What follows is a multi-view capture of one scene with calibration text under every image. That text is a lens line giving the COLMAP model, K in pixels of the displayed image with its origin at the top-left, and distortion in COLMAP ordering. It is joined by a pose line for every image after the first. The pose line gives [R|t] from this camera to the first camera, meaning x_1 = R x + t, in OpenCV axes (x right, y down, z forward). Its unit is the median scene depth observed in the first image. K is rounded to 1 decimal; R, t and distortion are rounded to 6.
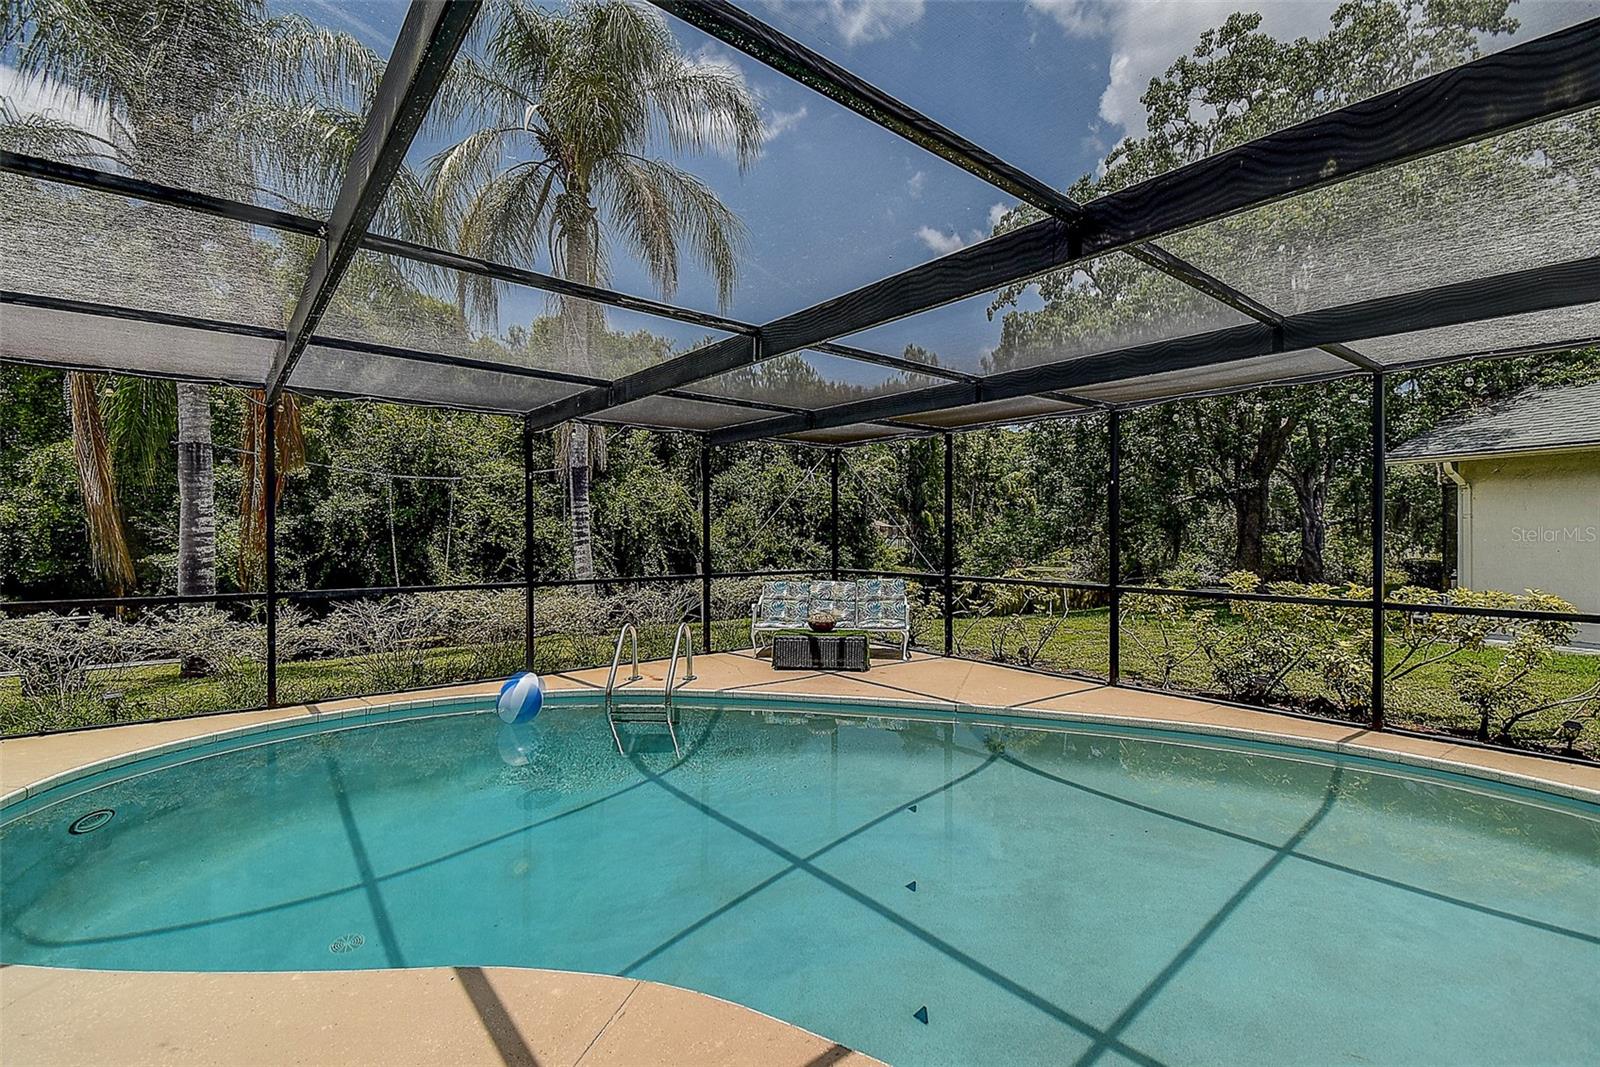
lens RADIAL K [[730.9, 0, 798.3], [0, 730.9, 532.3], [0, 0, 1]] dist [-0.003256, -0.000571]
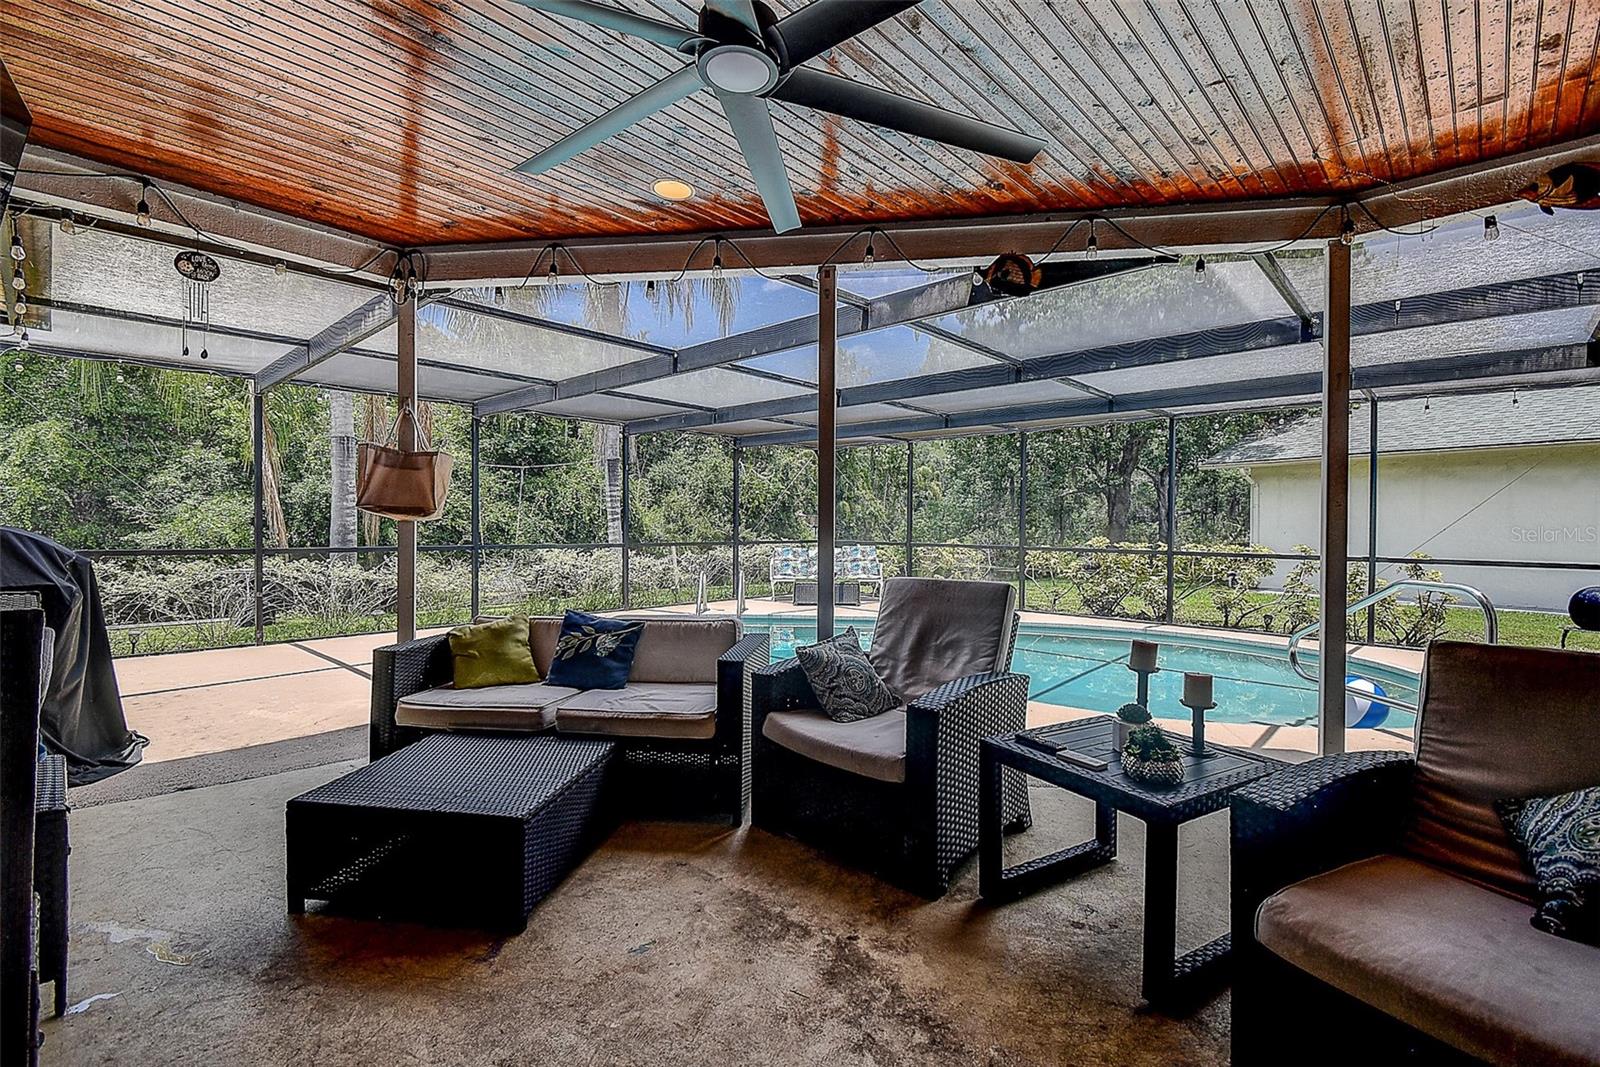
lens RADIAL K [[730.9, 0, 802.0], [0, 730.9, 533.7], [0, 0, 1]] dist [-0.003256, -0.000571]
pose [[0.990937, 0.006025, 0.134196, -0.089285], [-0.008050, 0.999862, 0.014558, 0.010684], [-0.134090, -0.015507, 0.990848, -0.176593]]
